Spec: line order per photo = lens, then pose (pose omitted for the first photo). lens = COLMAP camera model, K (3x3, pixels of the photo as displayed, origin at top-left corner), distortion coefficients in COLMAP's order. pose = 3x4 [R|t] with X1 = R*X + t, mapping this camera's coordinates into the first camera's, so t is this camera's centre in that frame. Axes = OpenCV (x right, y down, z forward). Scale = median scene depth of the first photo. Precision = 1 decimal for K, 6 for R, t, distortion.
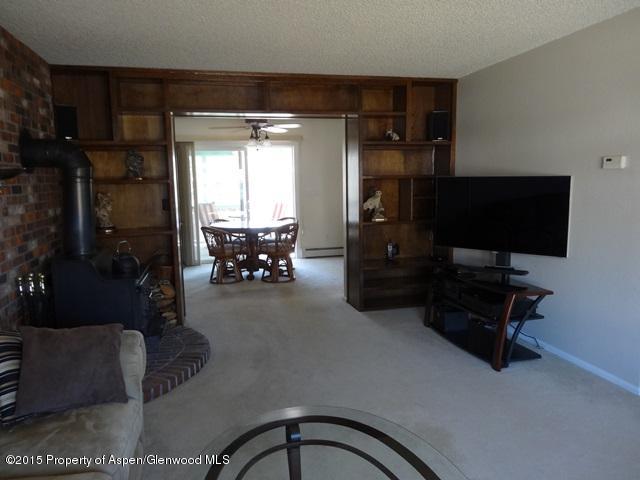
lens RADIAL K [[469.1, 0, 319.9], [0, 469.1, 238.9], [0, 0, 1]] dist [-0.002624, 0.007995]
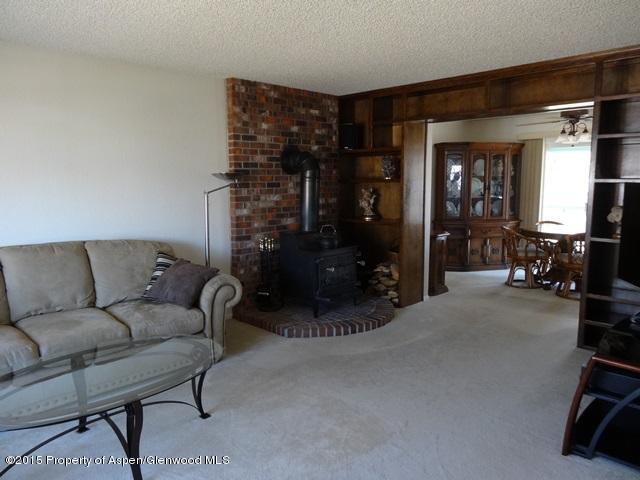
lens RADIAL K [[469.1, 0, 320.1], [0, 469.1, 239.6], [0, 0, 1]] dist [-0.002624, 0.007995]
pose [[0.518881, 0.128366, -0.845154, 0.631413], [-0.114937, 0.990160, 0.079824, -0.051687], [0.847084, 0.055720, 0.528530, 0.233271]]
